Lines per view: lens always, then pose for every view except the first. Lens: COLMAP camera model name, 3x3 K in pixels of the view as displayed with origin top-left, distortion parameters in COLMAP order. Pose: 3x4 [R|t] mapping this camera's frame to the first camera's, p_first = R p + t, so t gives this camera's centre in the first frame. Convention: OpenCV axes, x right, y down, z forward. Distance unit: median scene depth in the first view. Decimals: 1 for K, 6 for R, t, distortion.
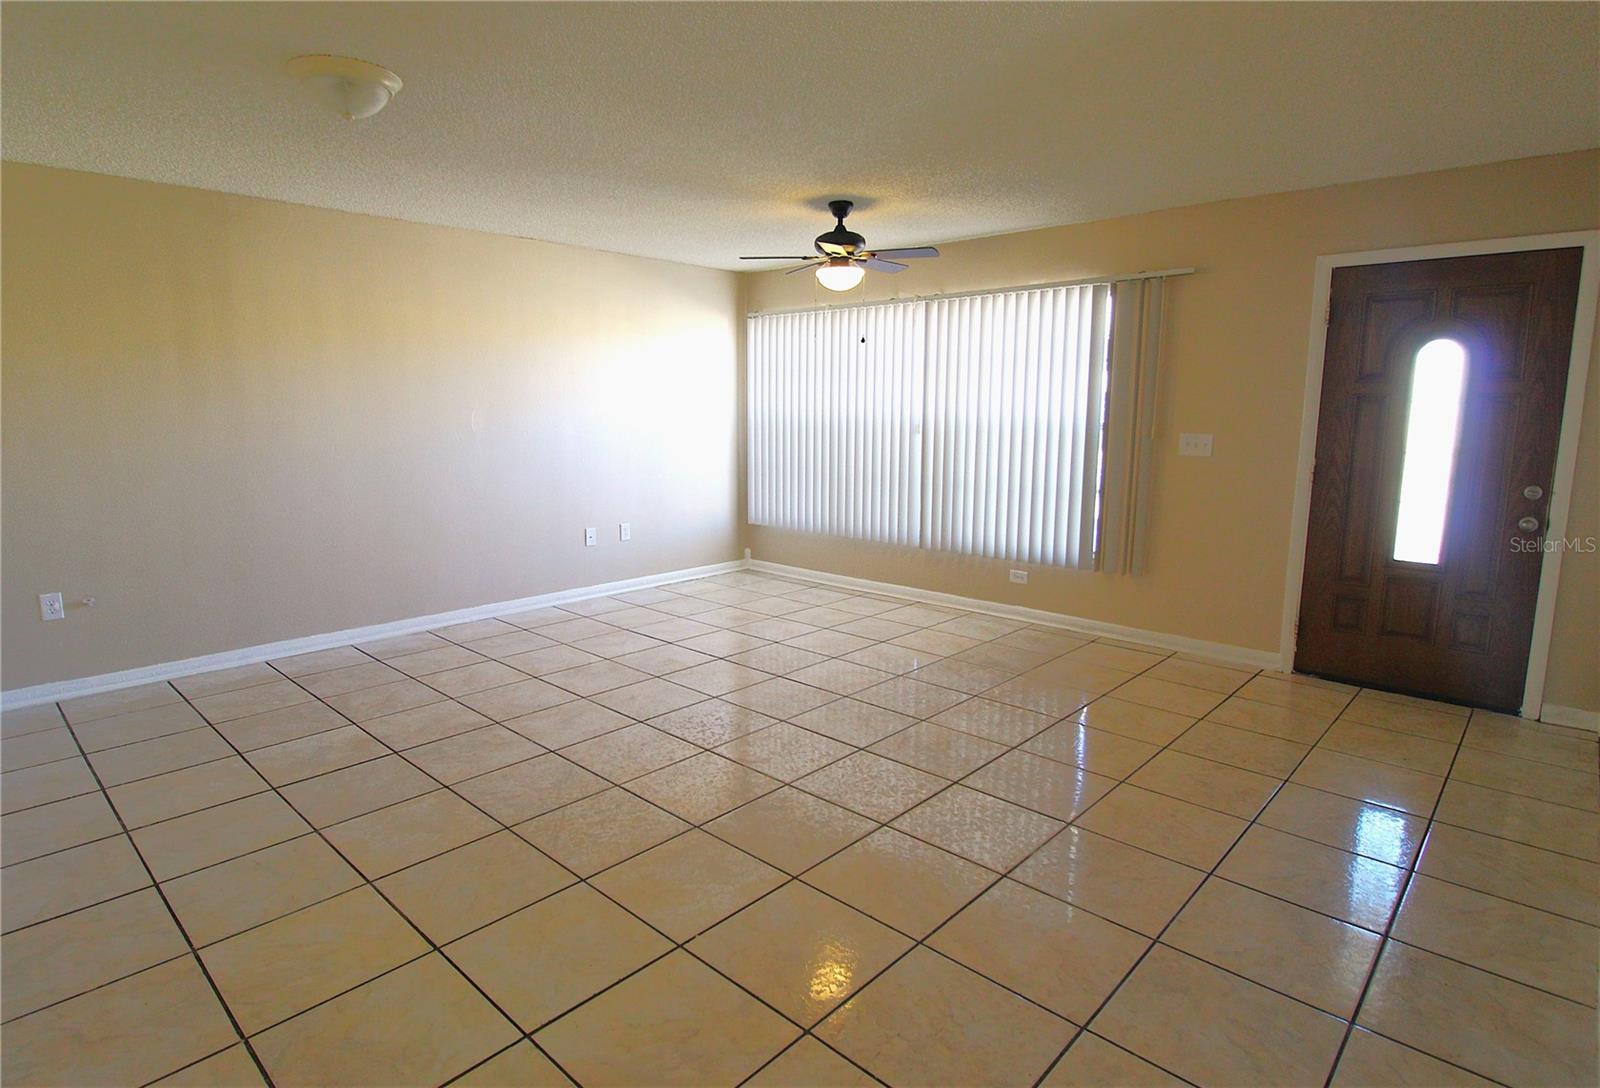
lens RADIAL K [[837.6, 0, 800.0], [0, 837.6, 544.0], [0, 0, 1]] dist [0.022066, -0.000838]
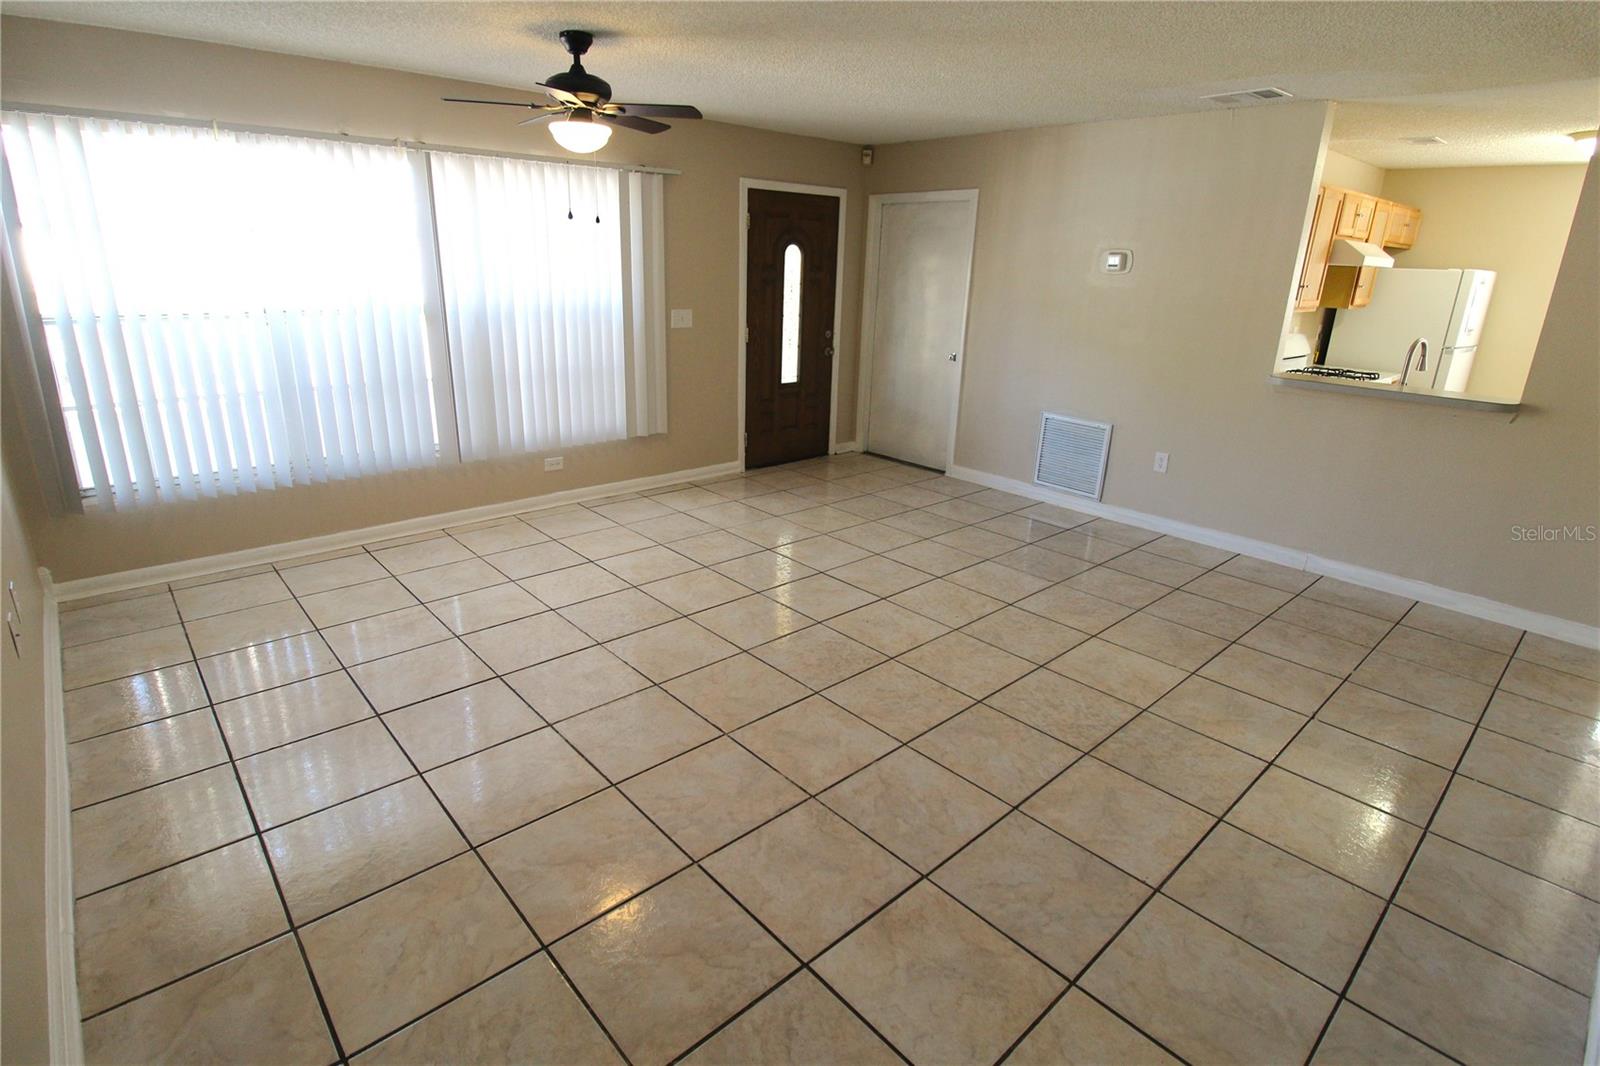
lens RADIAL K [[806.8, 0, 795.1], [0, 806.8, 496.1], [0, 0, 1]] dist [-0.000594, -0.000210]
pose [[0.089876, -0.277755, 0.956439, -0.768204], [0.137809, 0.954556, 0.264258, -0.165430], [-0.986373, 0.108055, 0.124068, 0.750562]]
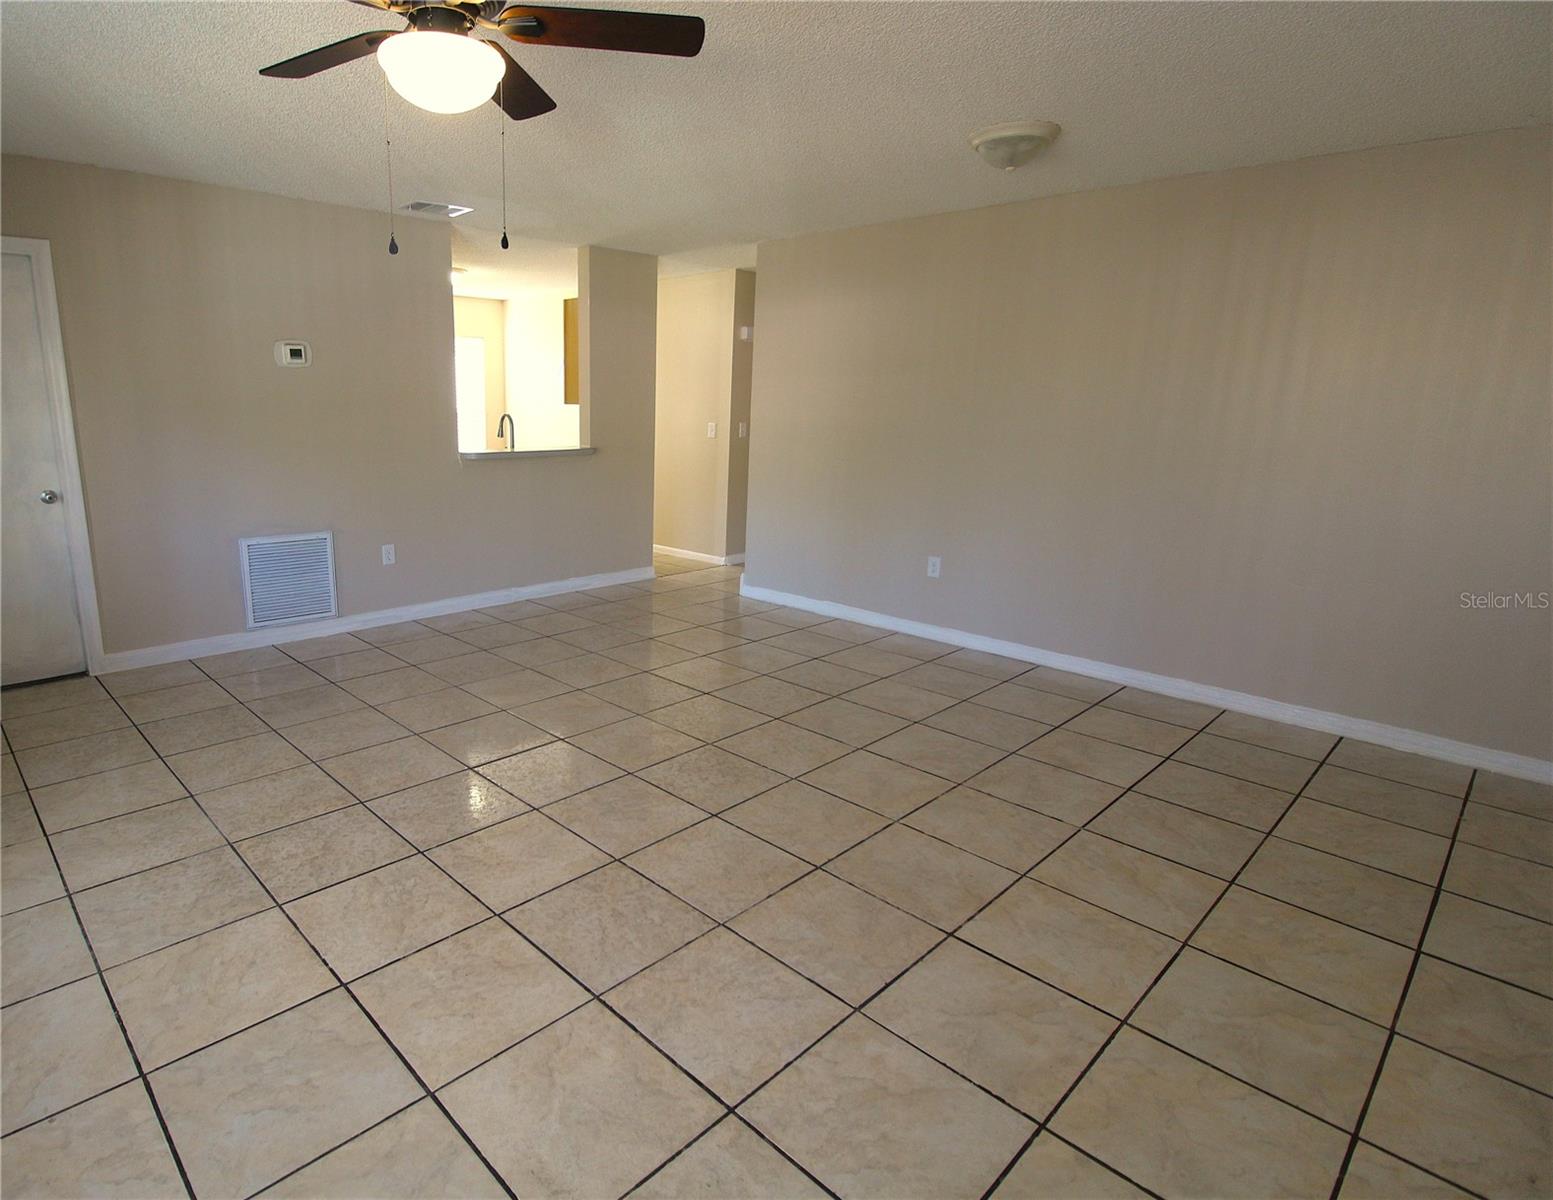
lens RADIAL K [[850.2, 0, 635.5], [0, 850.2, 573.4], [0, 0, 1]] dist [-0.004493, -0.001166]
pose [[-0.995090, -0.030680, 0.094101, -0.089038], [0.005996, 0.930313, 0.366718, -0.249642], [-0.098795, 0.365481, -0.925561, 1.449510]]
